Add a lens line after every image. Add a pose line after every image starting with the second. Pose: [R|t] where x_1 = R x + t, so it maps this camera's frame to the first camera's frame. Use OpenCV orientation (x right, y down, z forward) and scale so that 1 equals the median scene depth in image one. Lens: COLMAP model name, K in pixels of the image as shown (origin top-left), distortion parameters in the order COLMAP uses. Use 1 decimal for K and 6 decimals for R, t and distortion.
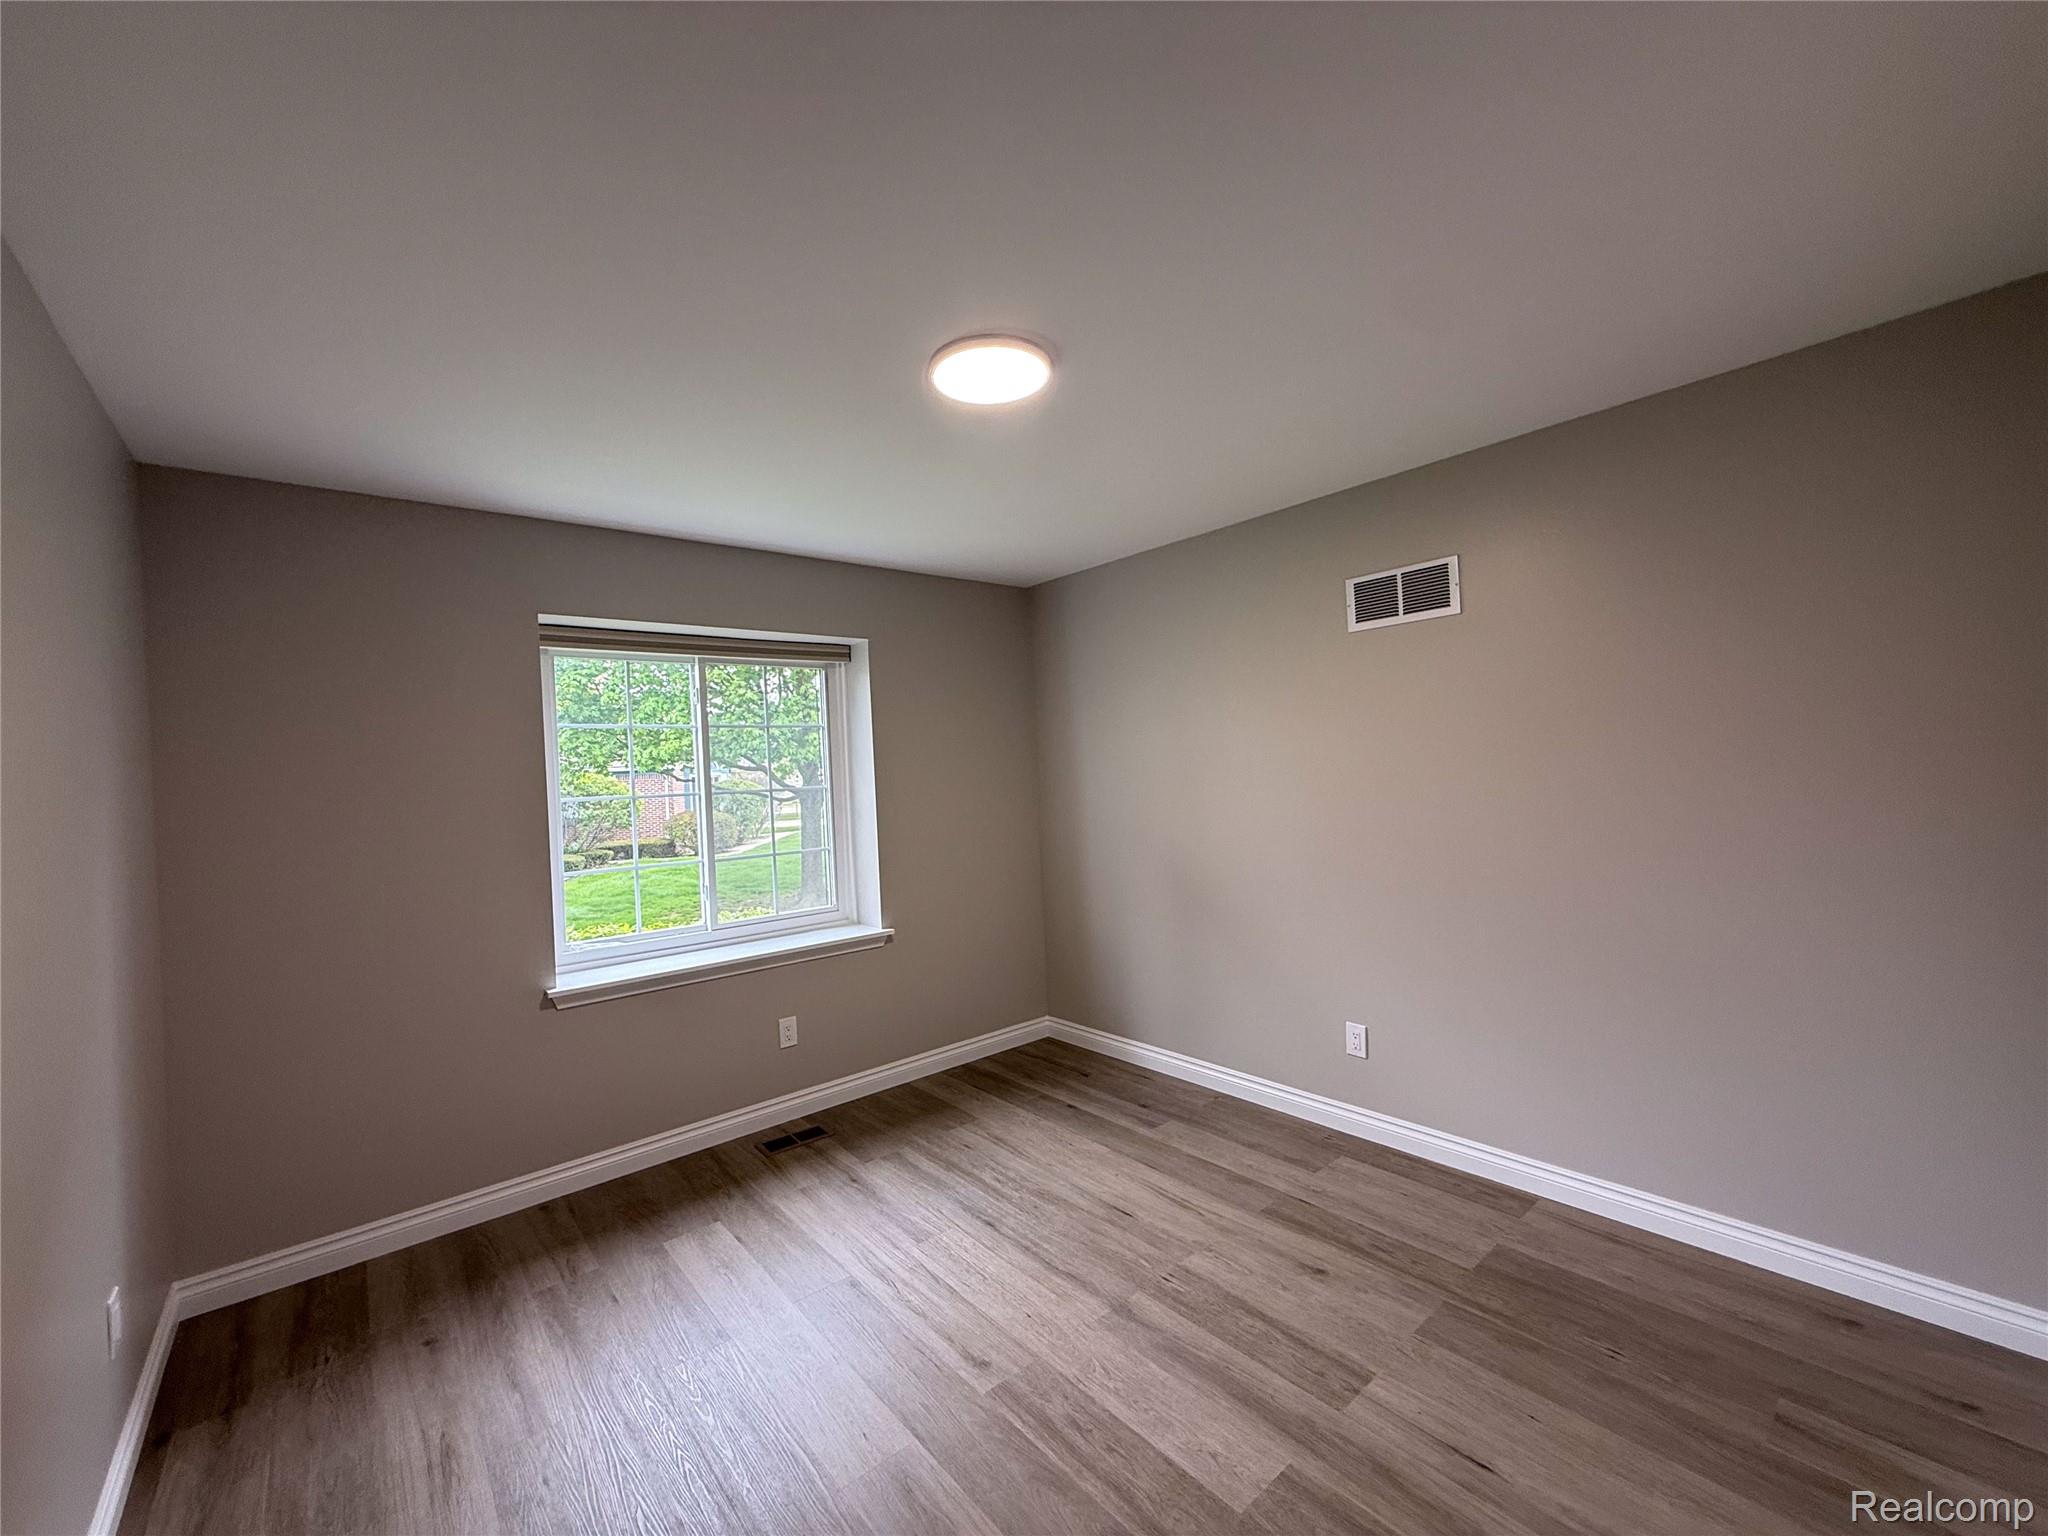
lens RADIAL K [[816.8, 0, 1023.8], [0, 816.8, 778.5], [0, 0, 1]] dist [0.001042, -0.000265]
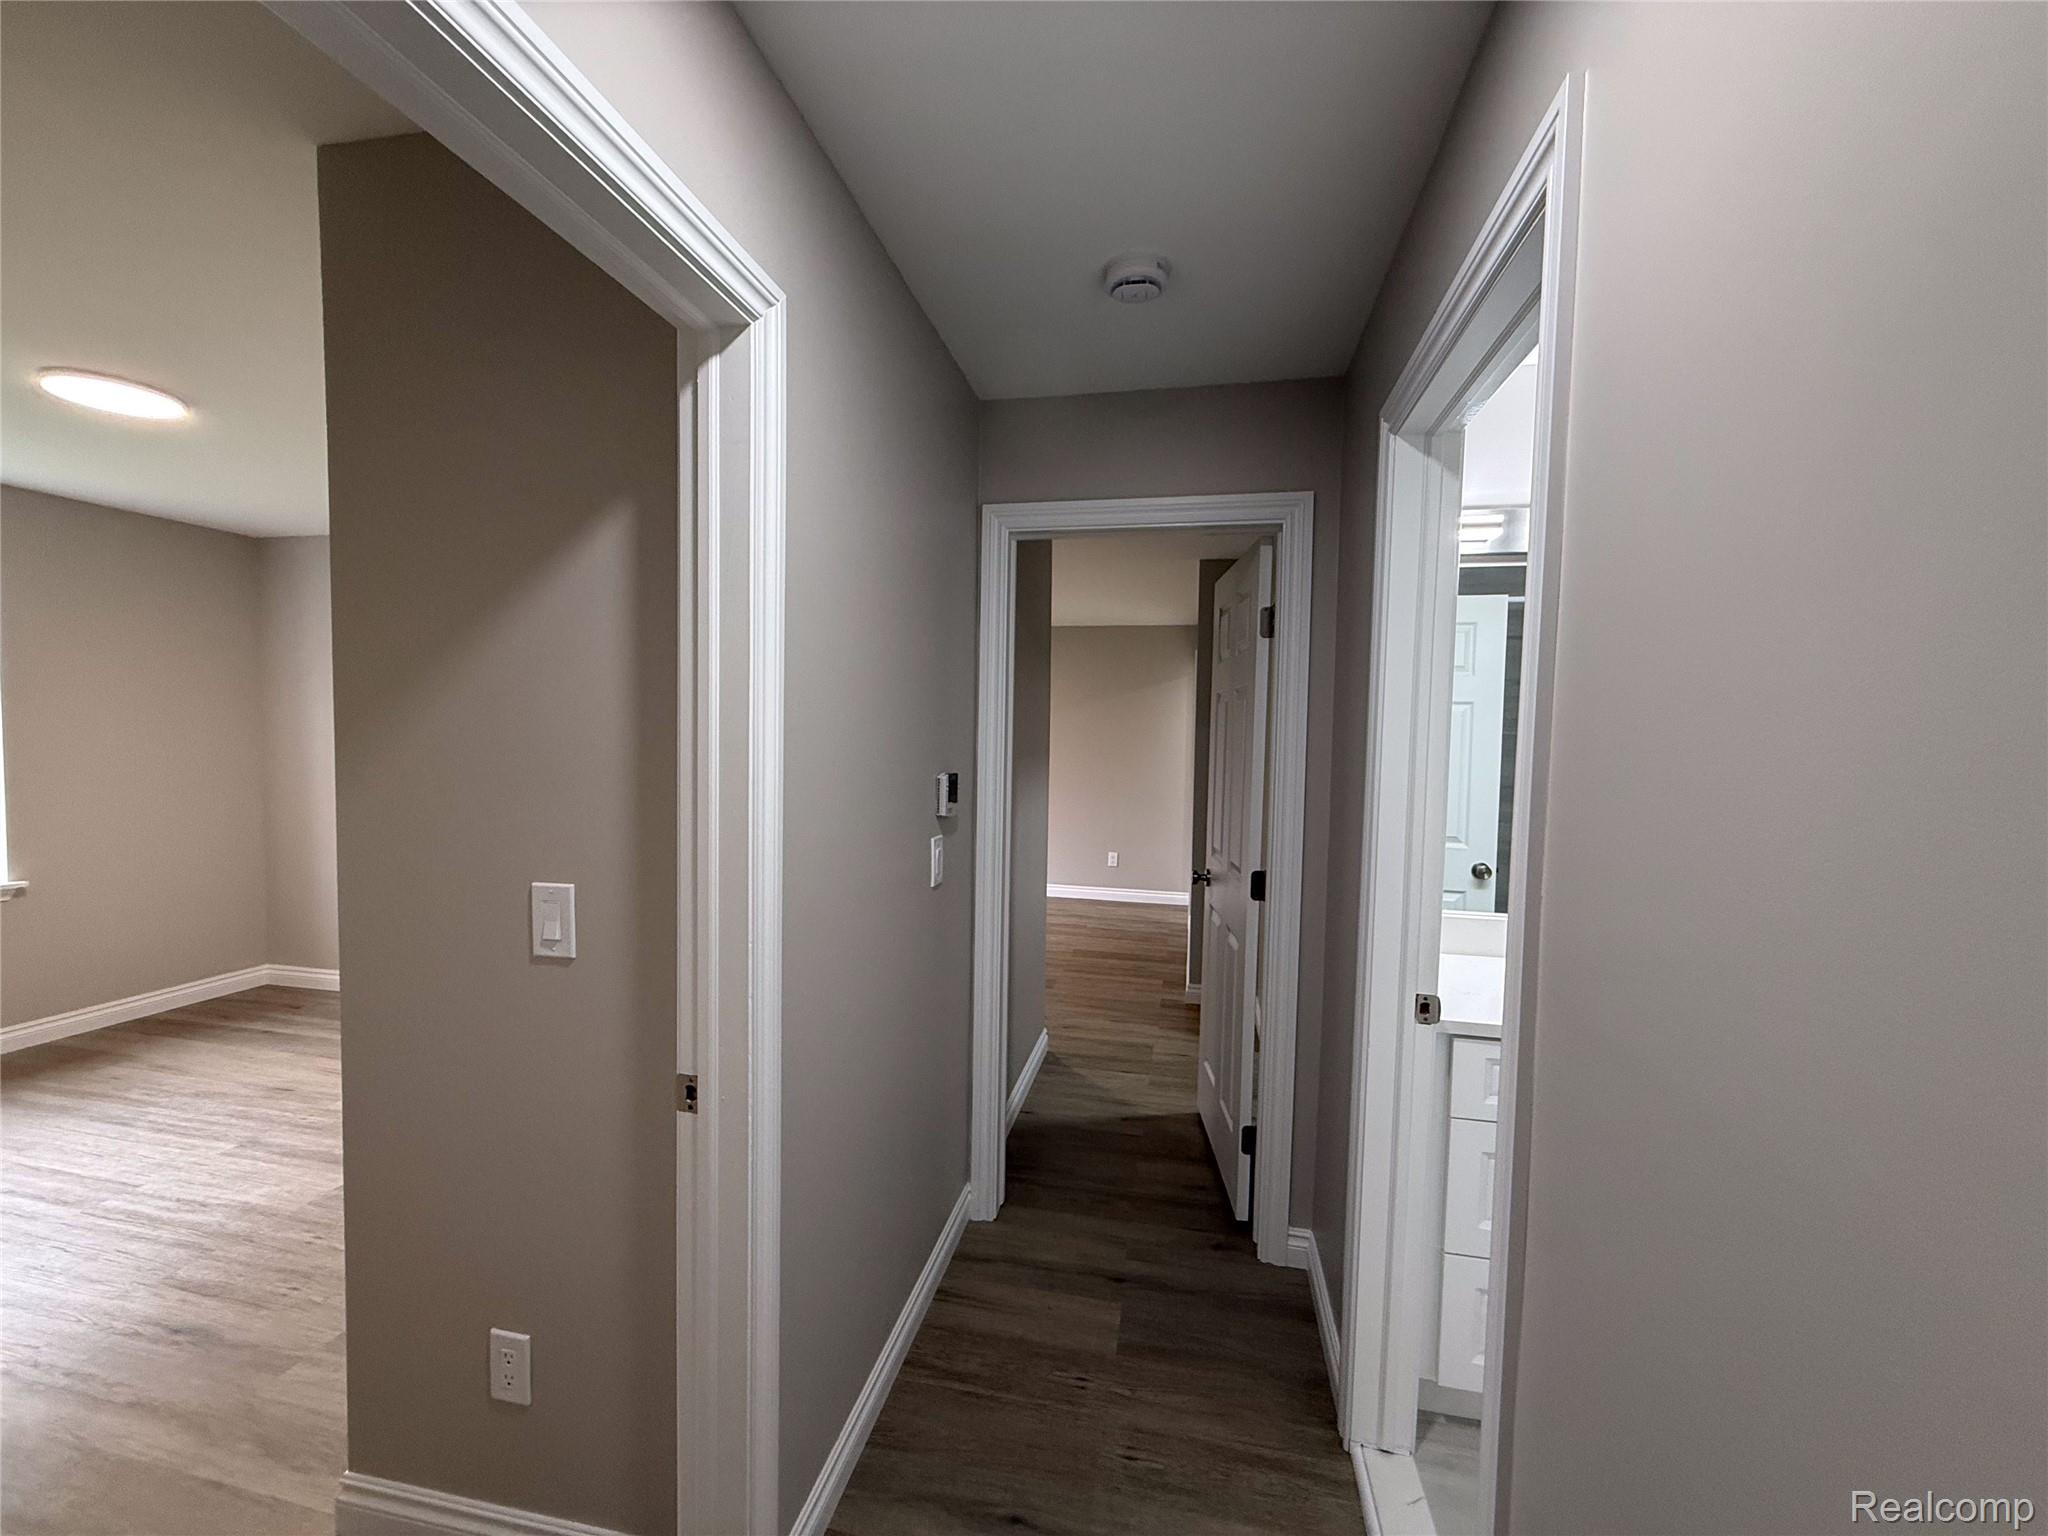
lens RADIAL K [[816.8, 0, 1023.6], [0, 816.8, 778.2], [0, 0, 1]] dist [0.001042, -0.000265]
pose [[0.782424, 0.030161, 0.622015, 0.201548], [-0.053752, 0.998370, 0.019204, -0.016124], [-0.620421, -0.048460, 0.782770, -0.589225]]
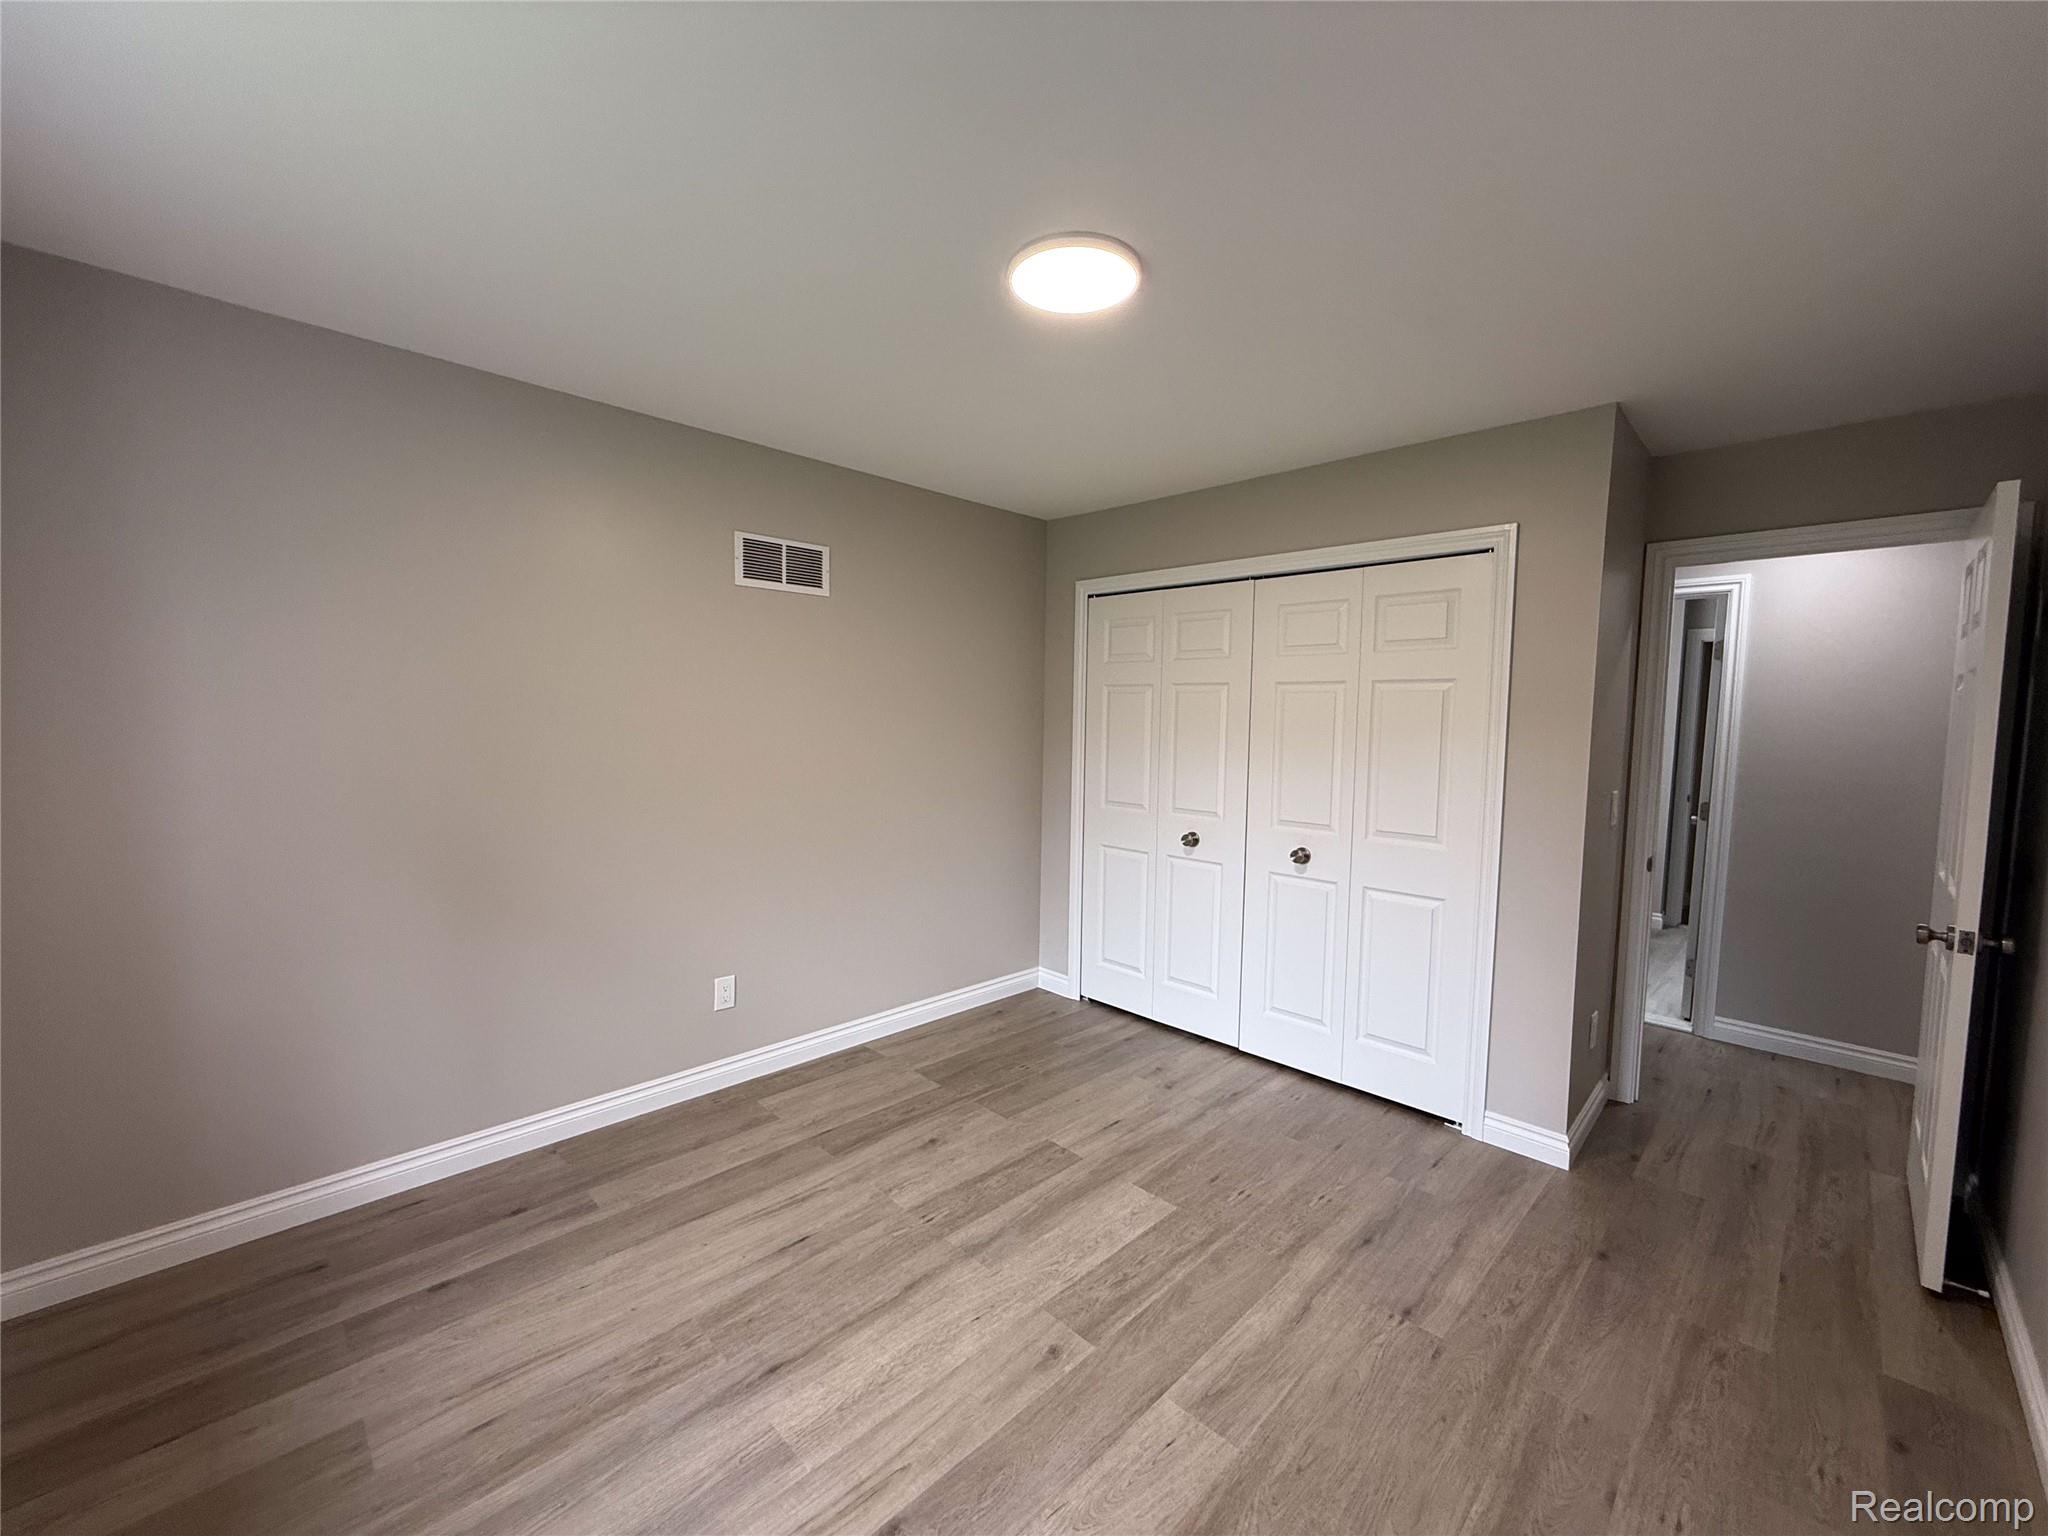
lens RADIAL K [[816.8, 0, 1021.0], [0, 816.8, 781.2], [0, 0, 1]] dist [0.001042, -0.000265]
pose [[-0.086112, -0.034043, 0.995704, -0.683221], [-0.005070, 0.999418, 0.033731, 0.026653], [-0.996273, -0.002144, -0.086234, 0.804529]]
